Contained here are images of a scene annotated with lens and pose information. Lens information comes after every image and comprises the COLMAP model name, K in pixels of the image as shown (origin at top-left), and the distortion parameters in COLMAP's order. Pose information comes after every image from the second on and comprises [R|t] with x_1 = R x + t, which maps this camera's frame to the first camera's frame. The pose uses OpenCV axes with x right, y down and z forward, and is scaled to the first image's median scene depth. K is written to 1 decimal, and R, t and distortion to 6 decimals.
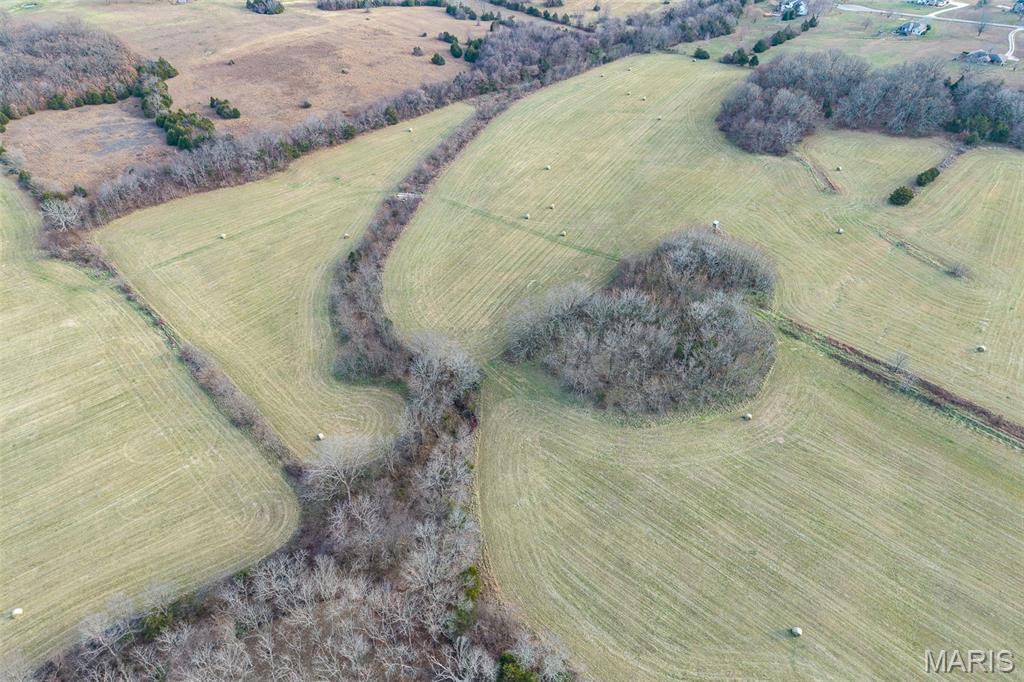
lens RADIAL K [[685.8, 0, 512.8], [0, 685.8, 336.5], [0, 0, 1]] dist [0.025020, -0.024305]
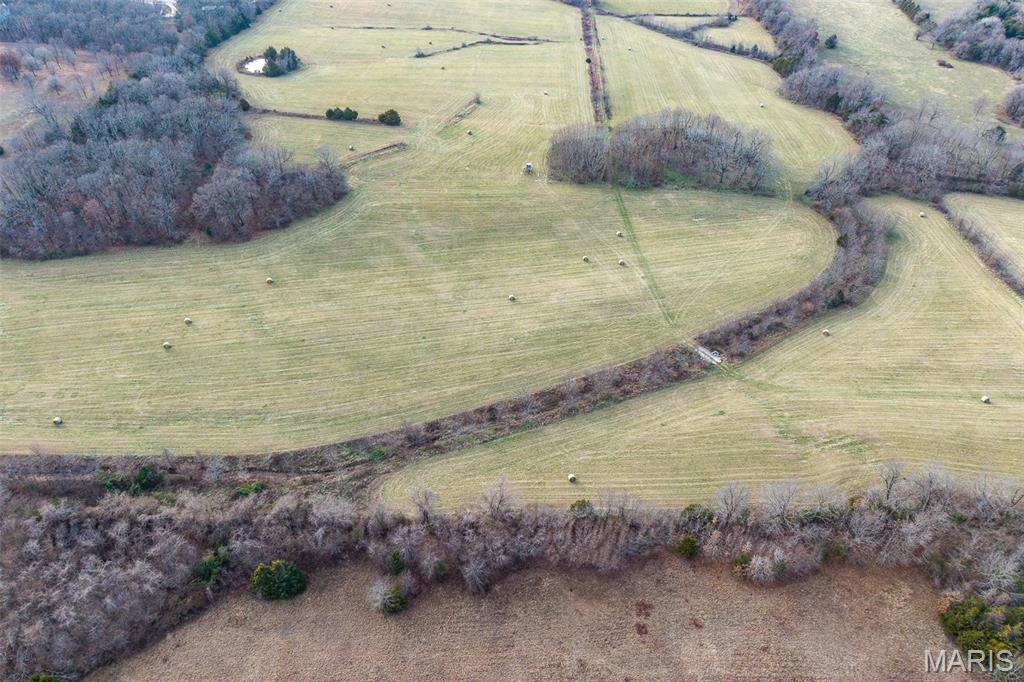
lens RADIAL K [[685.8, 0, 511.3], [0, 685.8, 342.1], [0, 0, 1]] dist [0.025020, -0.024305]
pose [[-0.679240, -0.471097, 0.562761, -0.394892], [0.441571, 0.350149, 0.826082, -0.859028], [-0.586215, 0.809607, -0.029813, 1.087582]]
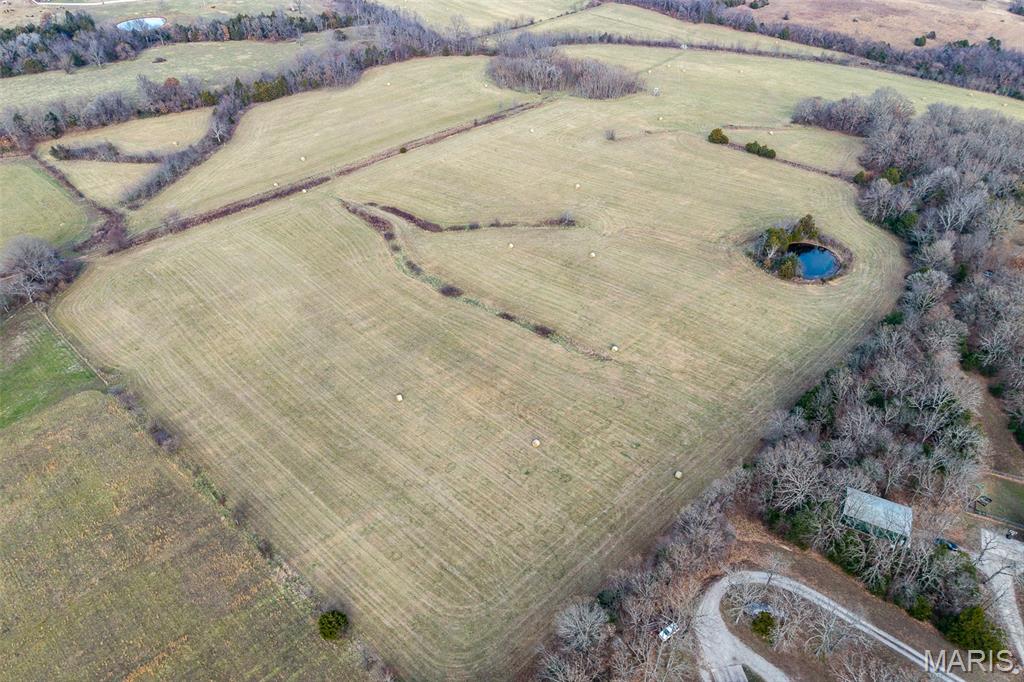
lens RADIAL K [[685.8, 0, 512.3], [0, 685.8, 347.8], [0, 0, 1]] dist [0.025020, -0.024305]
pose [[-0.009374, 0.622434, -0.782616, 1.560992], [-0.633226, 0.602032, 0.486396, -0.303066], [0.773910, 0.500133, 0.388498, 0.374703]]
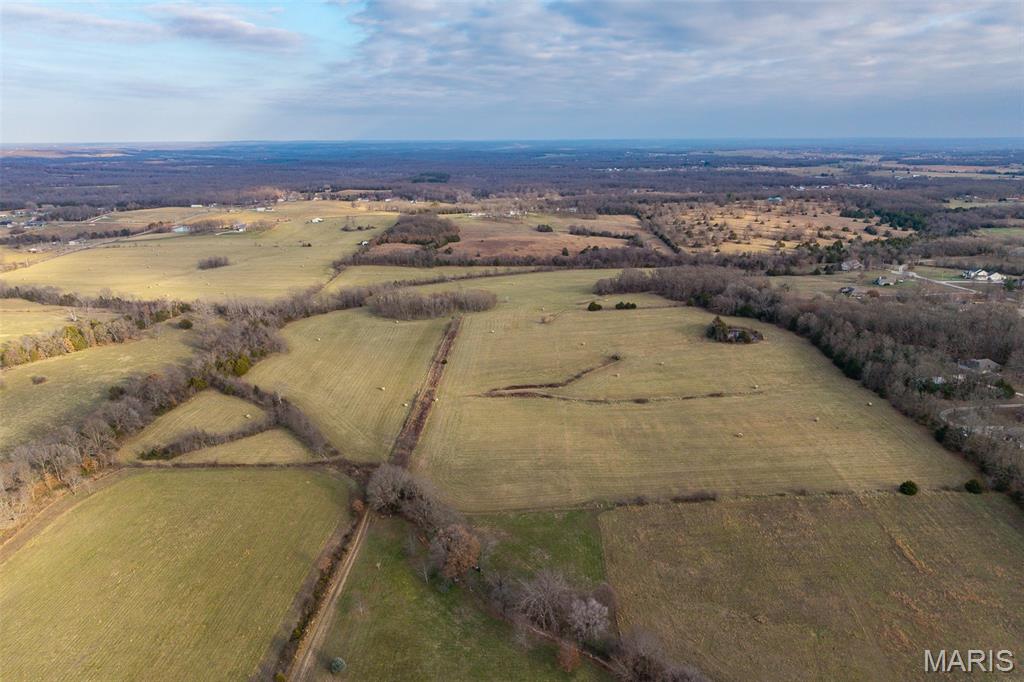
lens RADIAL K [[685.8, 0, 512.4], [0, 685.8, 337.5], [0, 0, 1]] dist [0.025020, -0.024305]
pose [[0.694813, 0.196625, -0.691790, 1.527441], [-0.440477, 0.876726, -0.193213, 0.295606], [0.568520, 0.438965, 0.695769, -0.356136]]
